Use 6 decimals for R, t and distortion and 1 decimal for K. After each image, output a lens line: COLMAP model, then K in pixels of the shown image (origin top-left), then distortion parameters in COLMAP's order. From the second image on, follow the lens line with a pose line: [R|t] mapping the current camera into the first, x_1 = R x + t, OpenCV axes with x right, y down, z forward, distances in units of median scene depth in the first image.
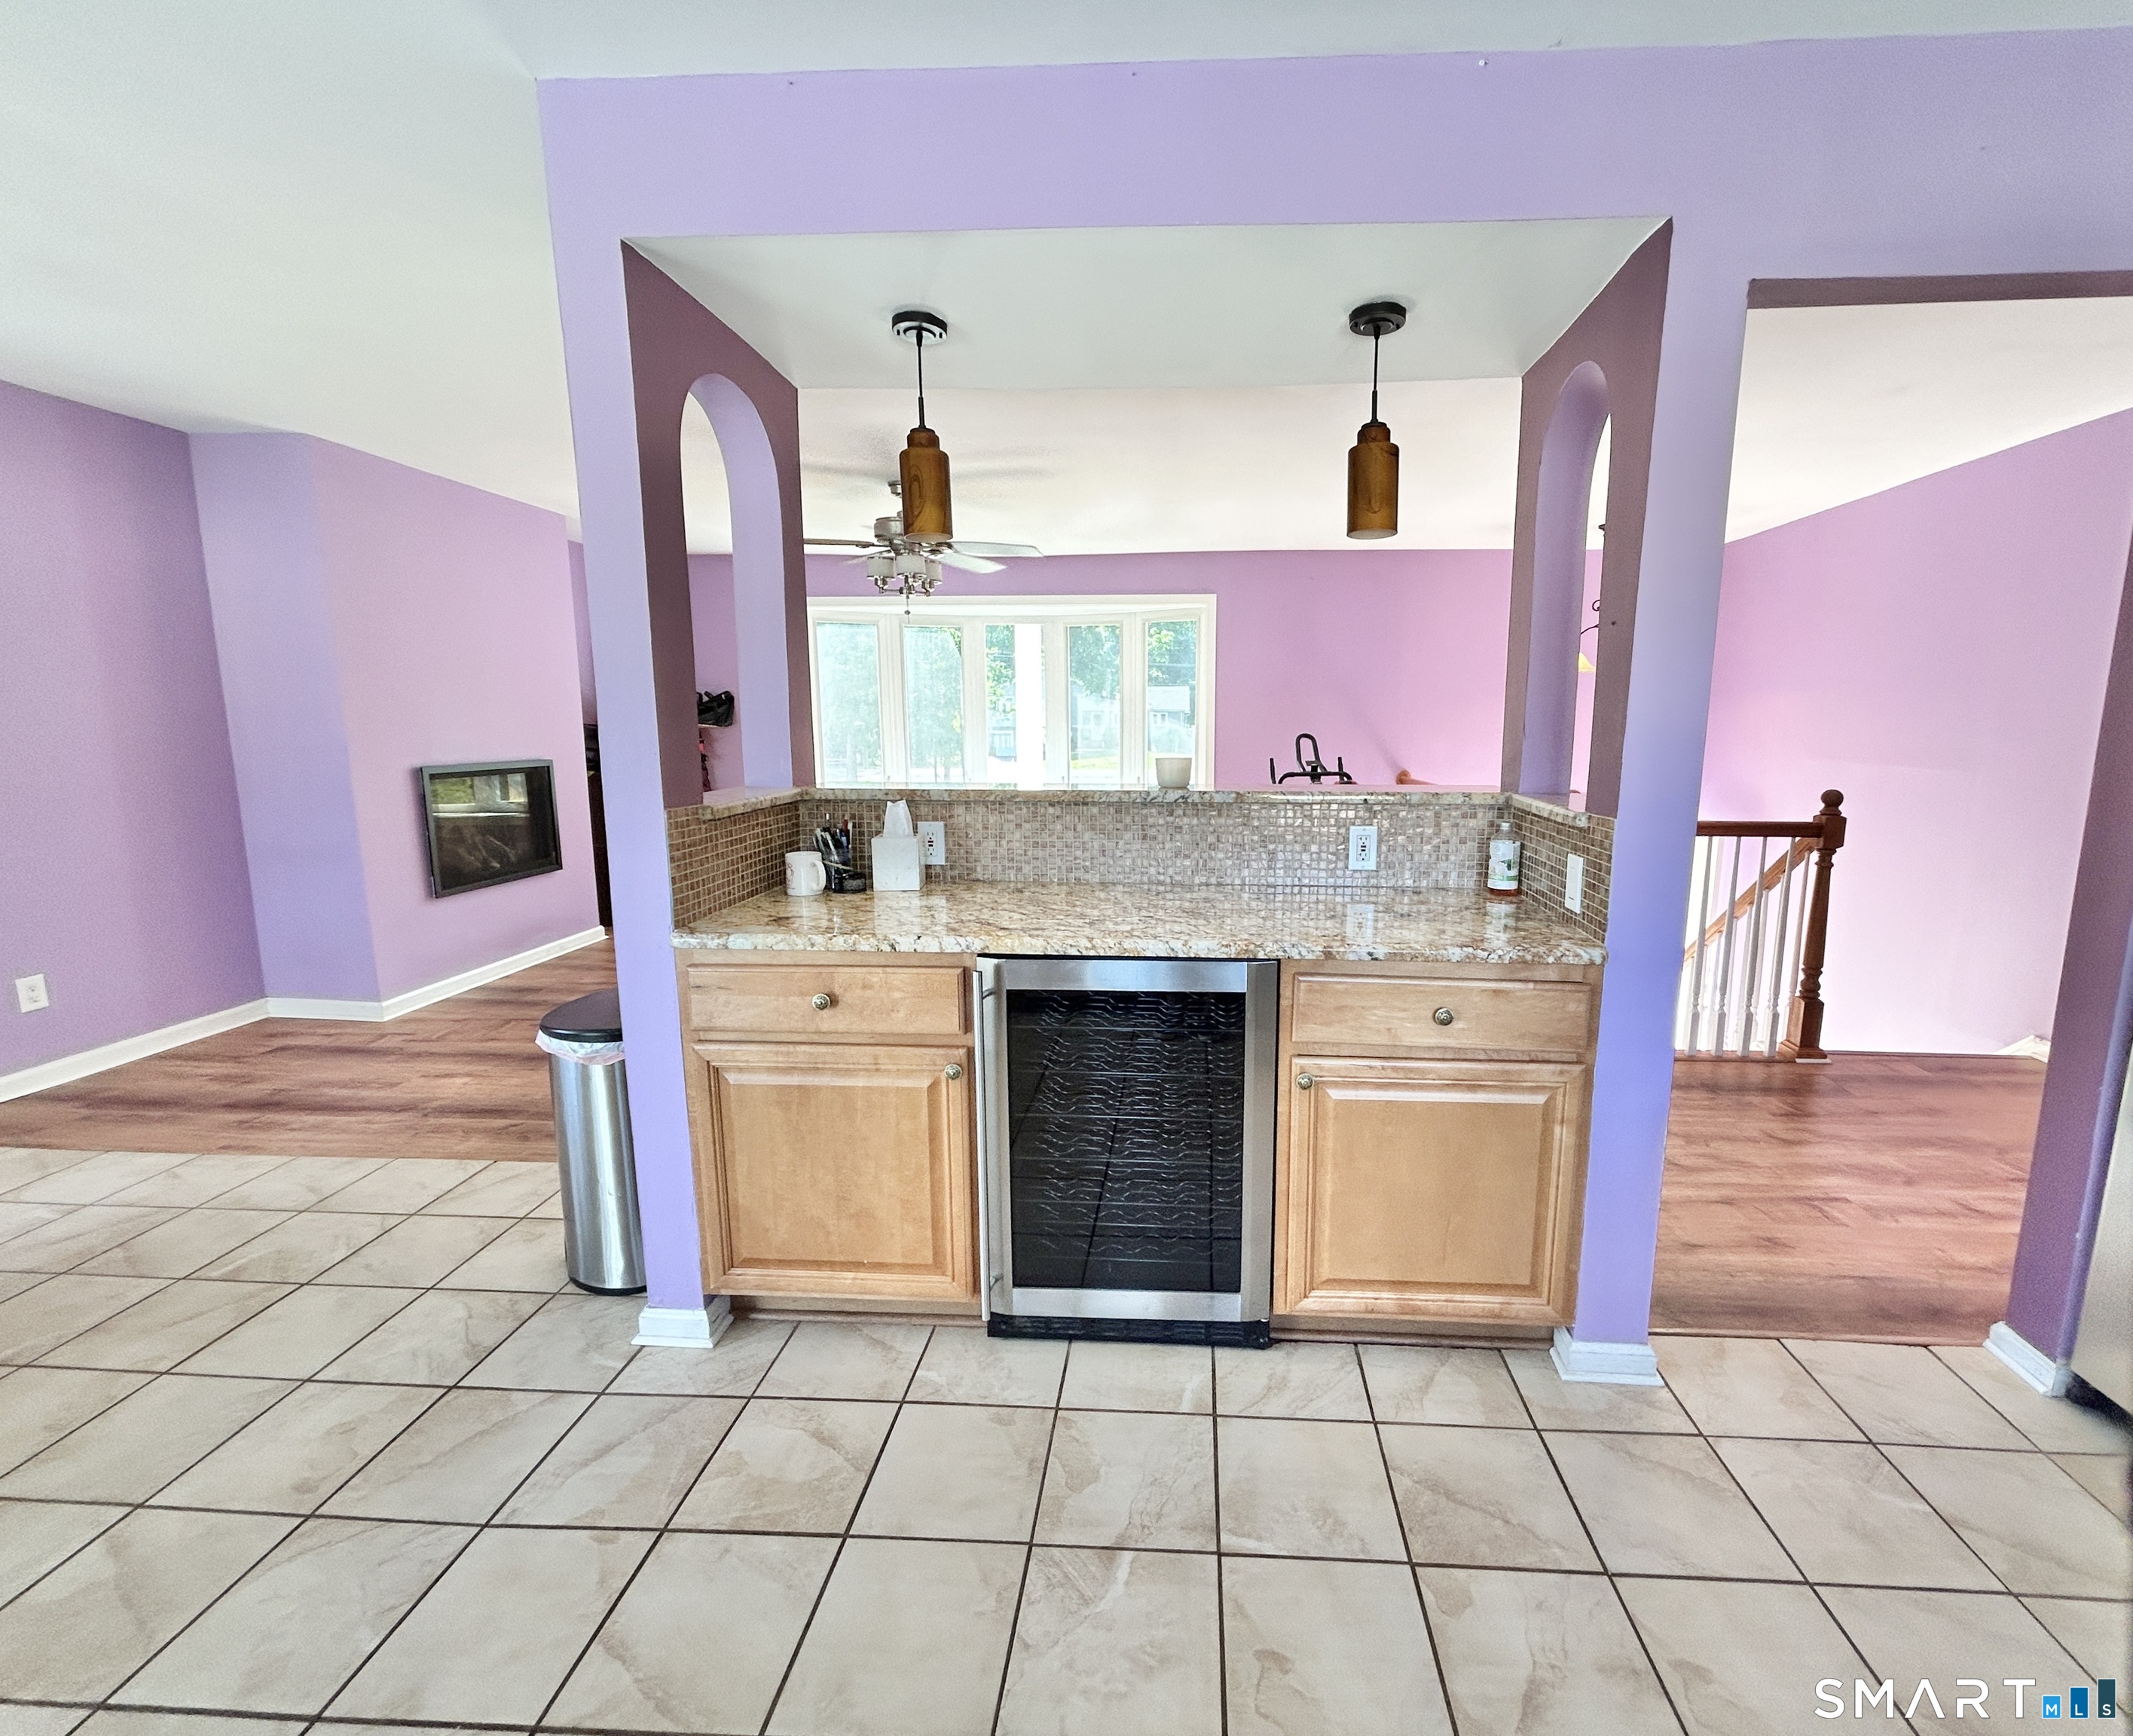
lens RADIAL K [[939.8, 0, 1157.8], [0, 939.8, 867.8], [0, 0, 1]] dist [0.003254, 0.000320]
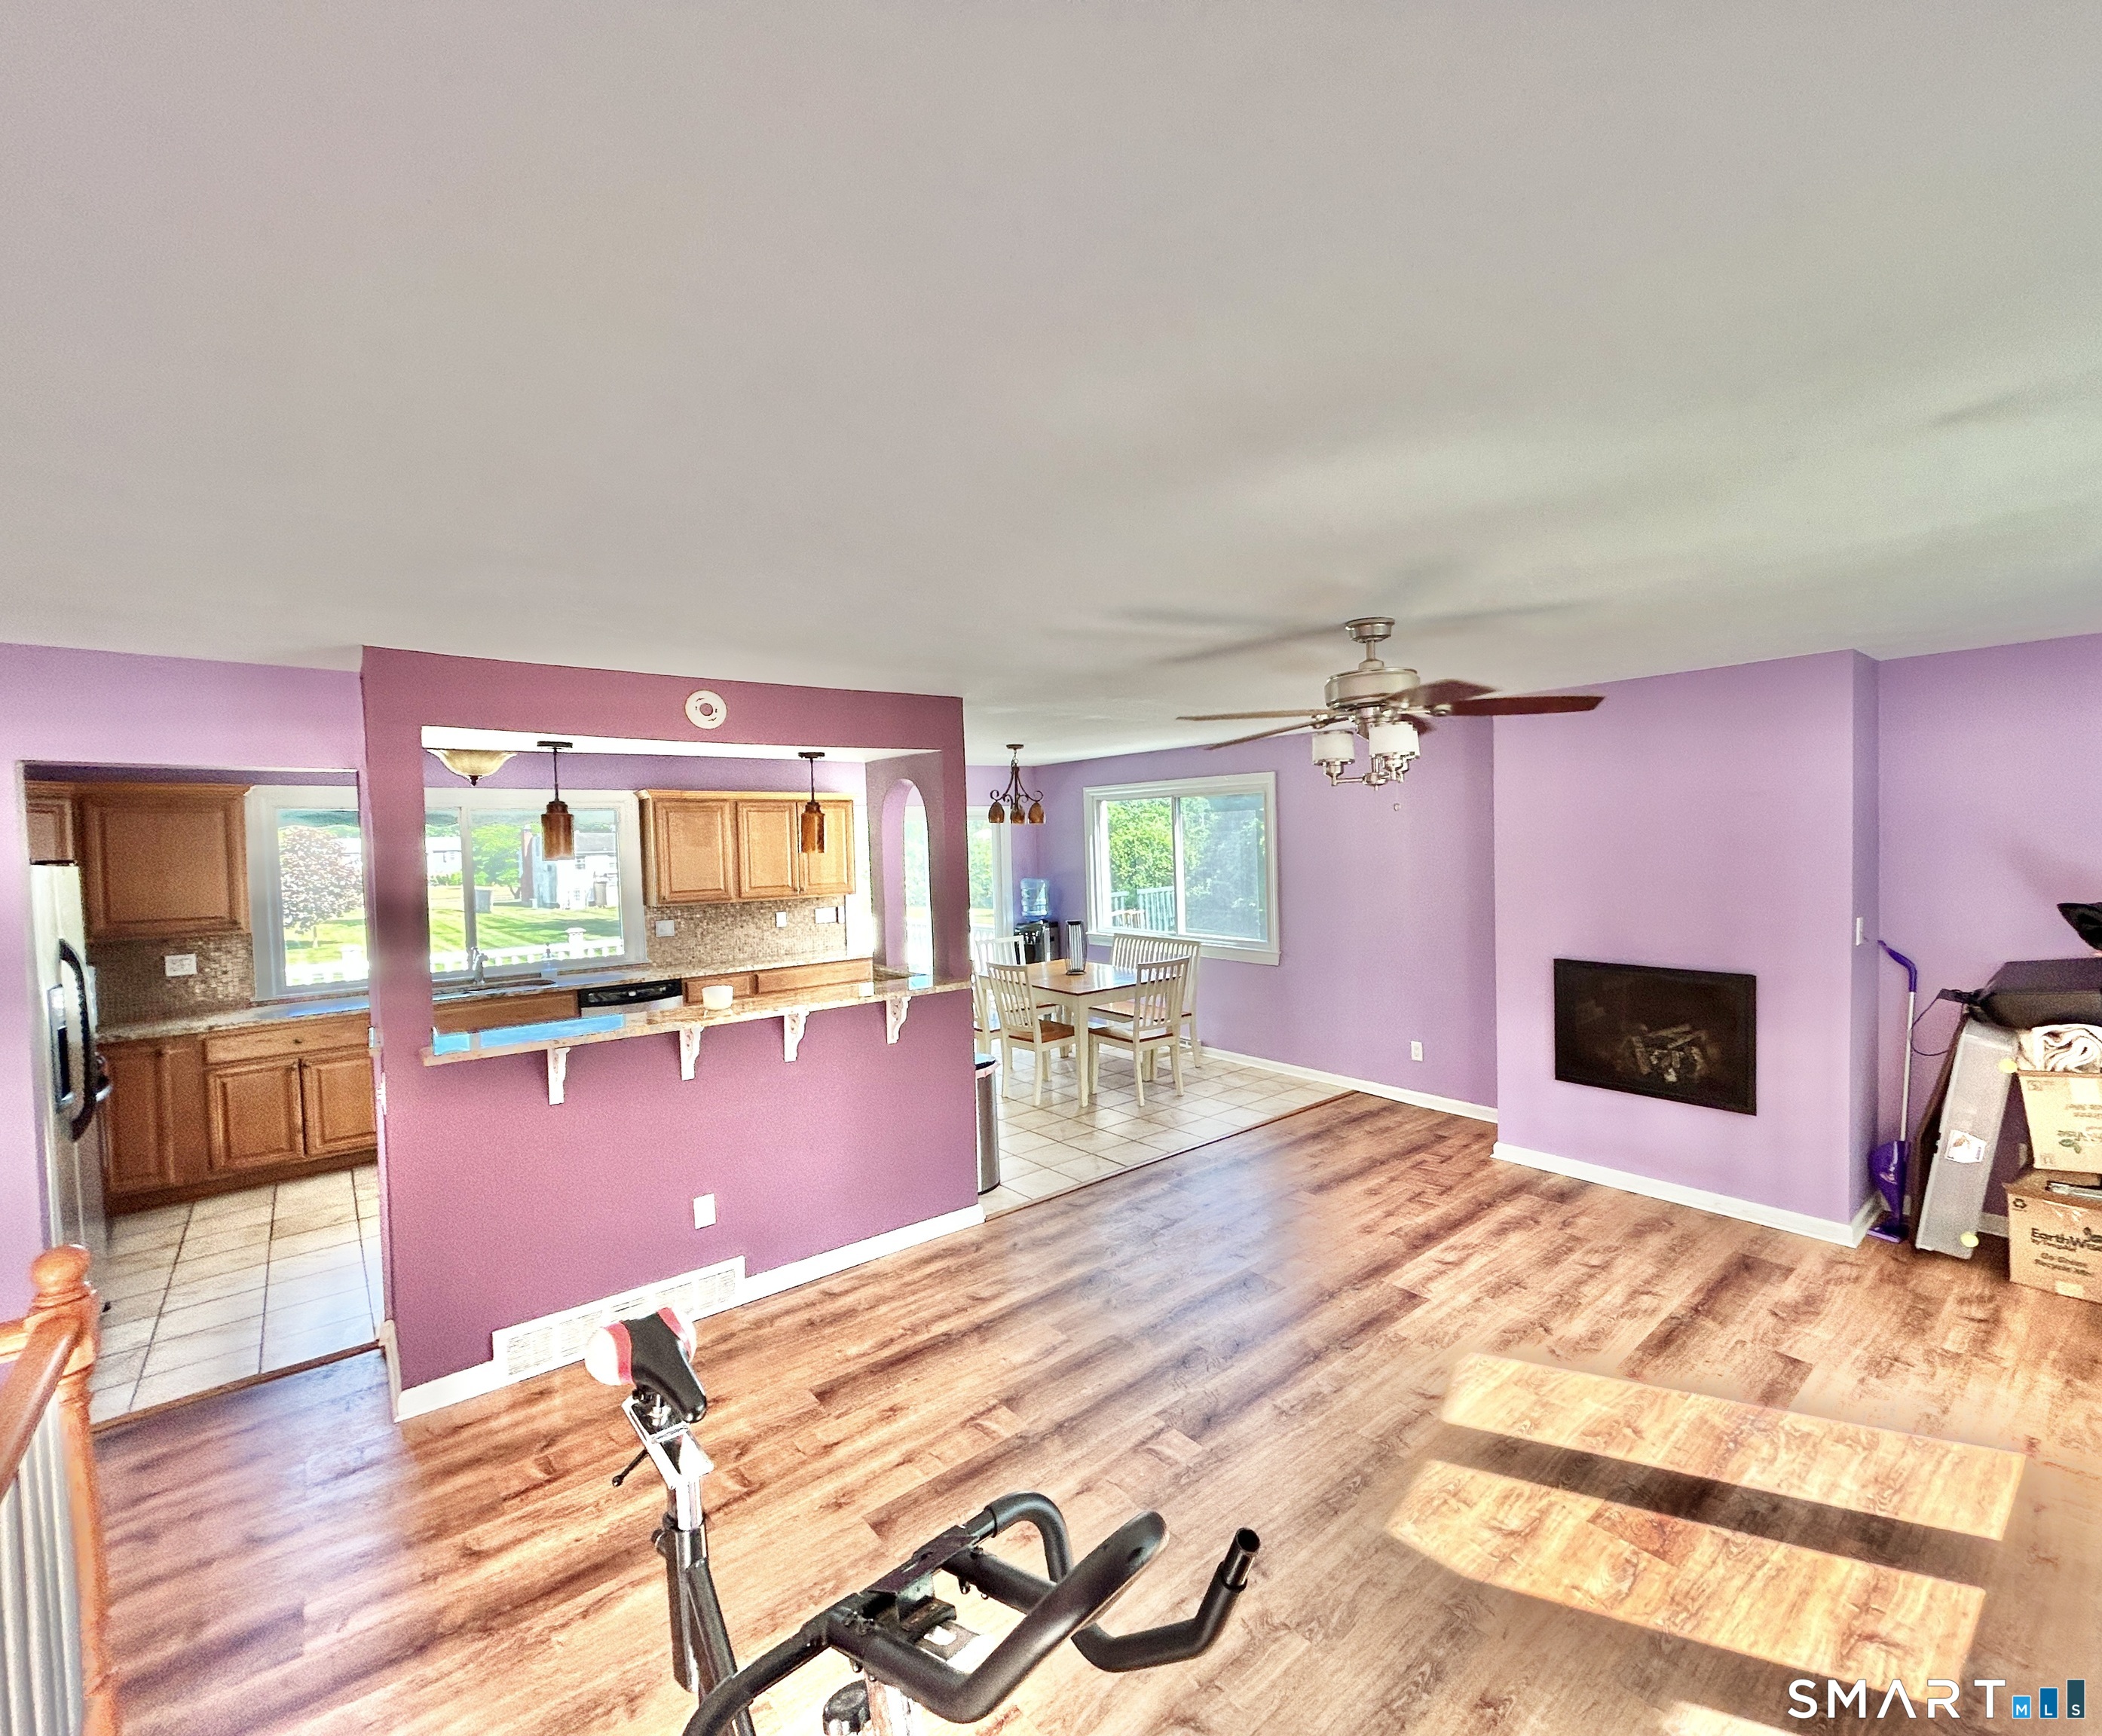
lens RADIAL K [[929.7, 0, 1145.3], [0, 929.7, 869.1], [0, 0, 1]] dist [0.001071, 0.000992]
pose [[-0.709296, 0.037169, -0.703930, 0.594246], [-0.091313, 0.985350, 0.144037, -0.603372], [0.698971, 0.166443, -0.695511, 2.614620]]
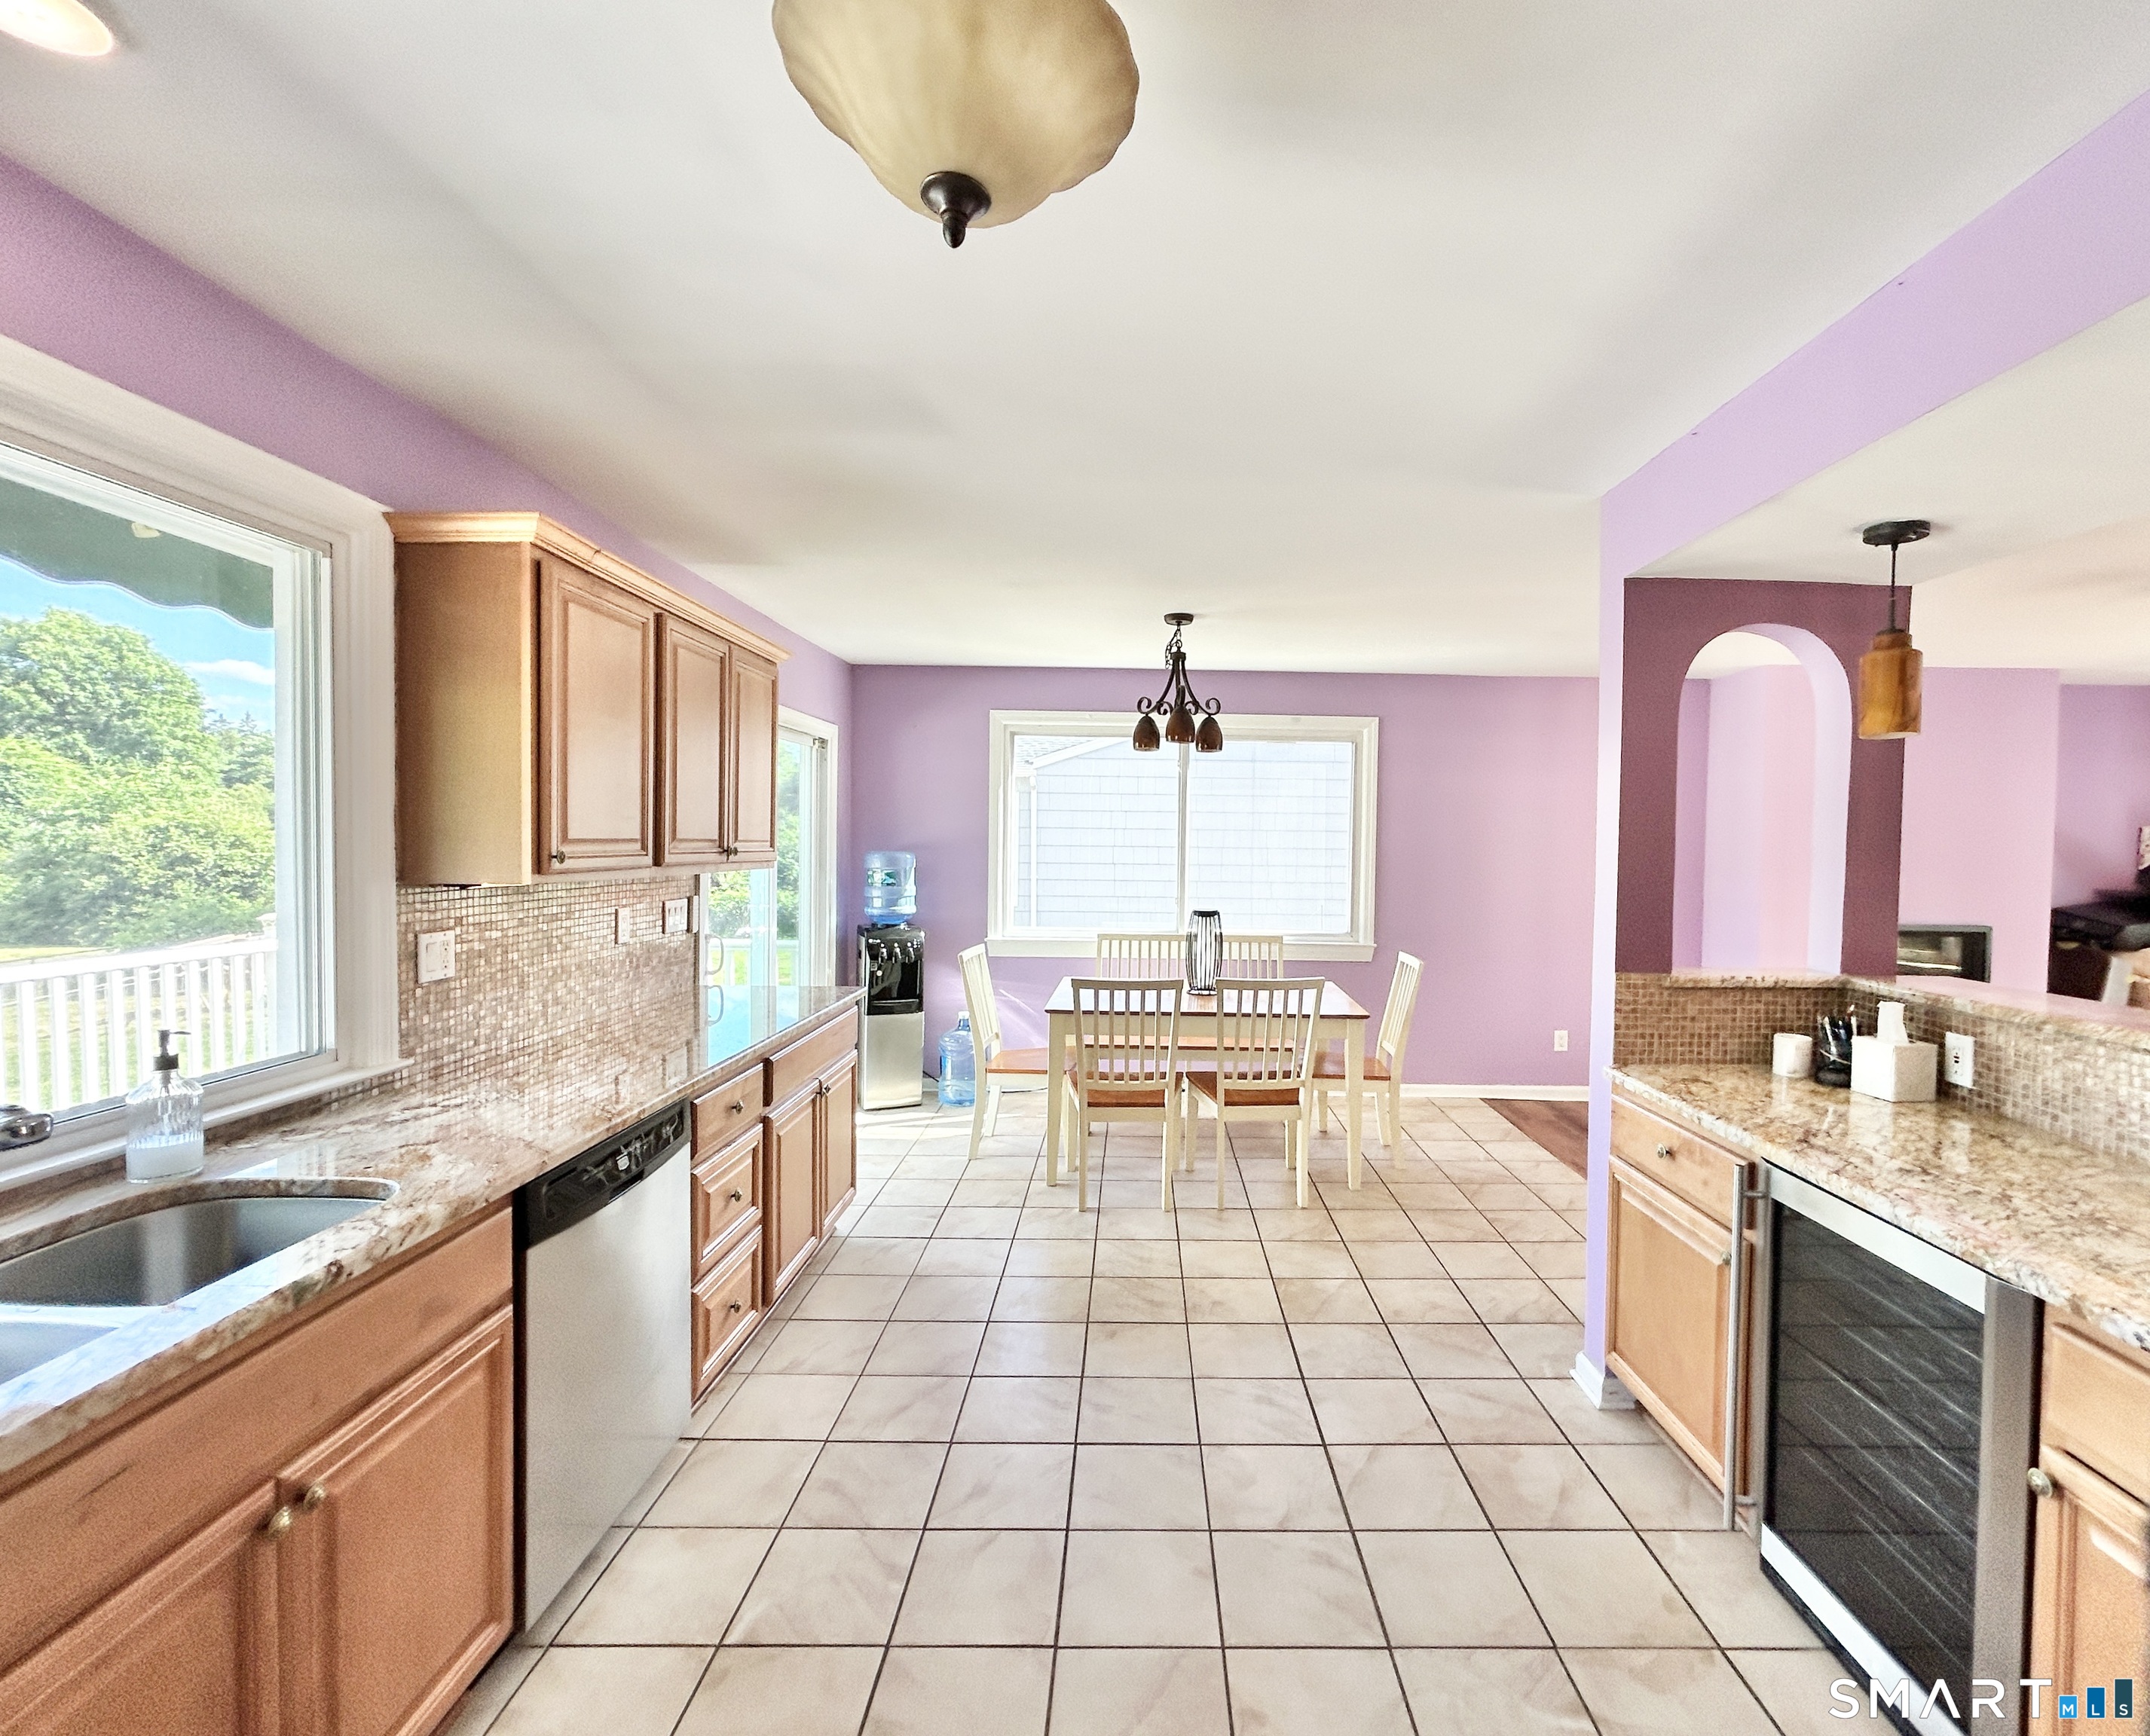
lens RADIAL K [[982.9, 0, 1136.0], [0, 982.9, 863.3], [0, 0, 1]] dist [-0.006353, 0.003904]
pose [[0.050540, 0.019925, -0.998523, 0.658813], [-0.169697, 0.985434, 0.011075, -0.091183], [0.984200, 0.168886, 0.053185, 0.185265]]
